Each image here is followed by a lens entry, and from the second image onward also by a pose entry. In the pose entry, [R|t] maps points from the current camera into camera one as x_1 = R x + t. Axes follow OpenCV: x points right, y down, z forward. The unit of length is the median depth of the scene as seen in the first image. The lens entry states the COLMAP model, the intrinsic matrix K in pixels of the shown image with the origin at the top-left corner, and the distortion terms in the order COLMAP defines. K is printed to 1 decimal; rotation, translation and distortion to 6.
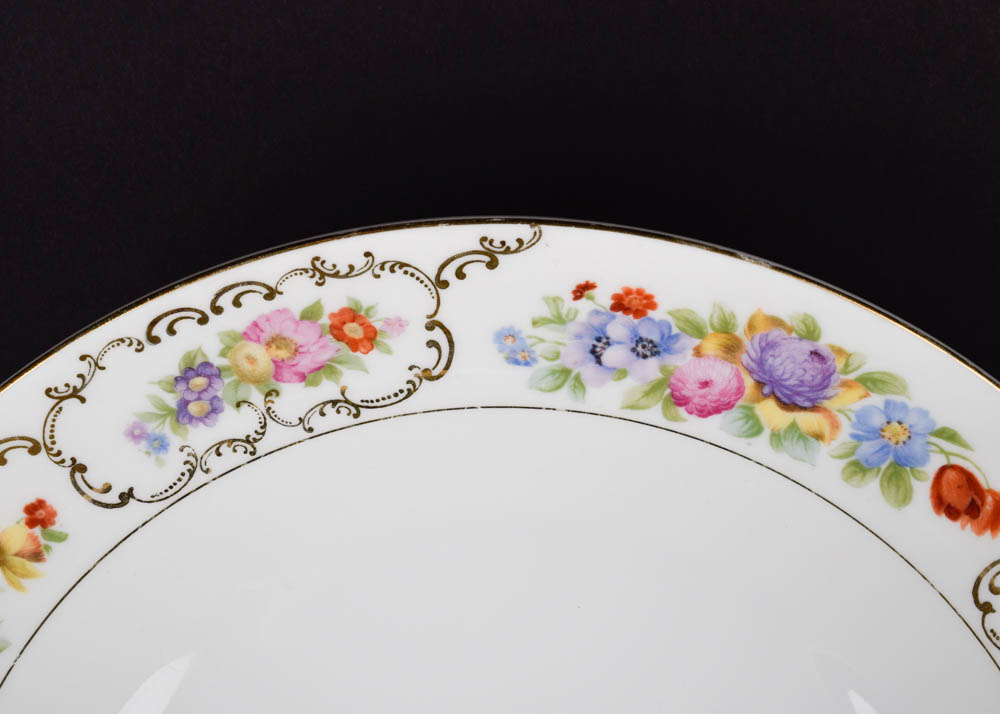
lens RADIAL K [[1757.9, 0, 500.8], [0, 1757.9, 356.5], [0, 0, 1]] dist [-0.124665, 0.000000]
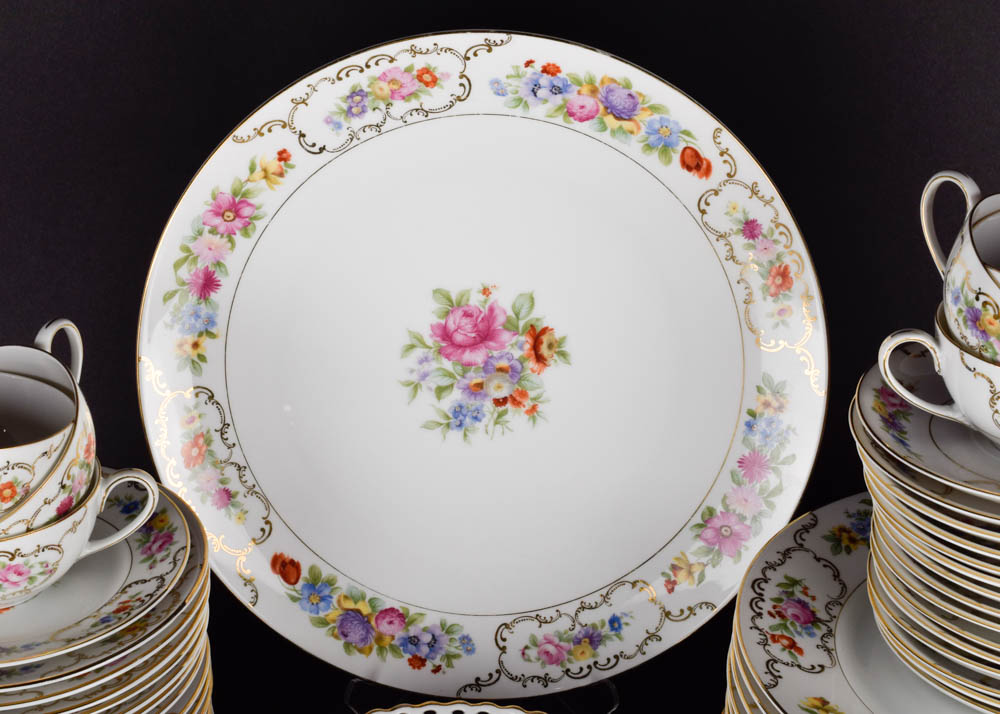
lens RADIAL K [[1757.9, 0, 498.0], [0, 1757.9, 357.7], [0, 0, 1]] dist [-0.124665, 0.000000]
pose [[0.999393, 0.034305, 0.006044, 0.005982], [-0.034811, 0.989827, 0.137951, 0.027692], [-0.001250, -0.138078, 0.990421, -1.281846]]
